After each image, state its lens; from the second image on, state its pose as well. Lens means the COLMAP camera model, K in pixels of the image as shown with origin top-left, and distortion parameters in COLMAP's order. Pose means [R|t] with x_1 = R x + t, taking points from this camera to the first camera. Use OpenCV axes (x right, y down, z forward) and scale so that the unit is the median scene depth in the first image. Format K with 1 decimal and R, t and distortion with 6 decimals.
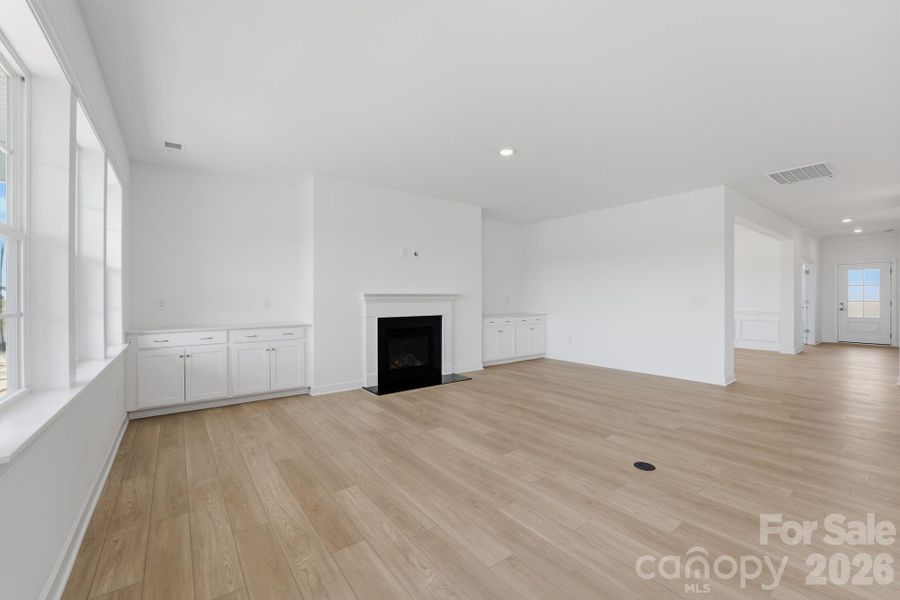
lens RADIAL K [[373.1, 0, 450.8], [0, 373.1, 294.4], [0, 0, 1]] dist [-0.042163, 0.000217]
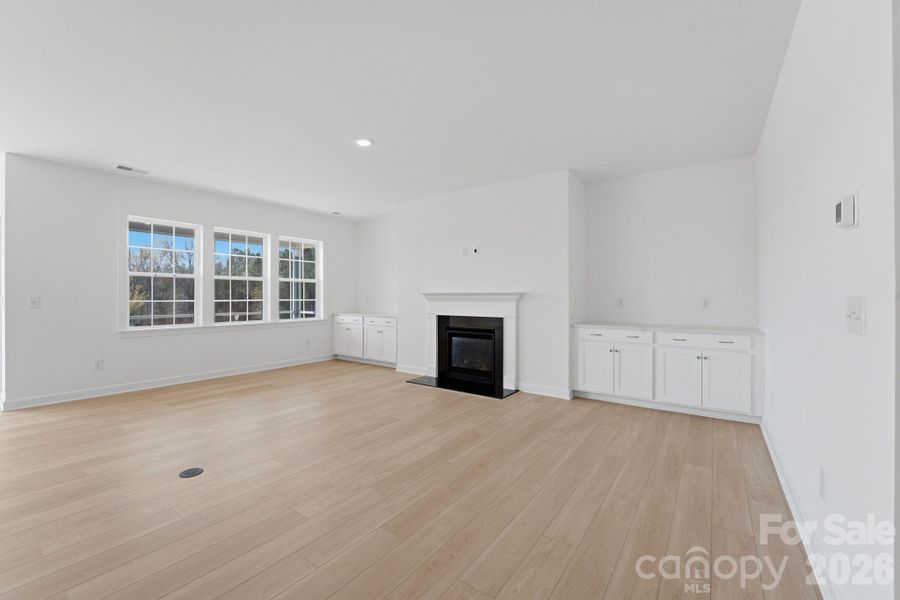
lens RADIAL K [[373.1, 0, 450.8], [0, 373.1, 294.4], [0, 0, 1]] dist [-0.042163, 0.000217]
pose [[0.311901, -0.002699, -0.950111, 0.781966], [-0.003018, 0.999988, -0.003831, 0.006508], [0.950110, 0.004063, 0.311889, 0.647647]]
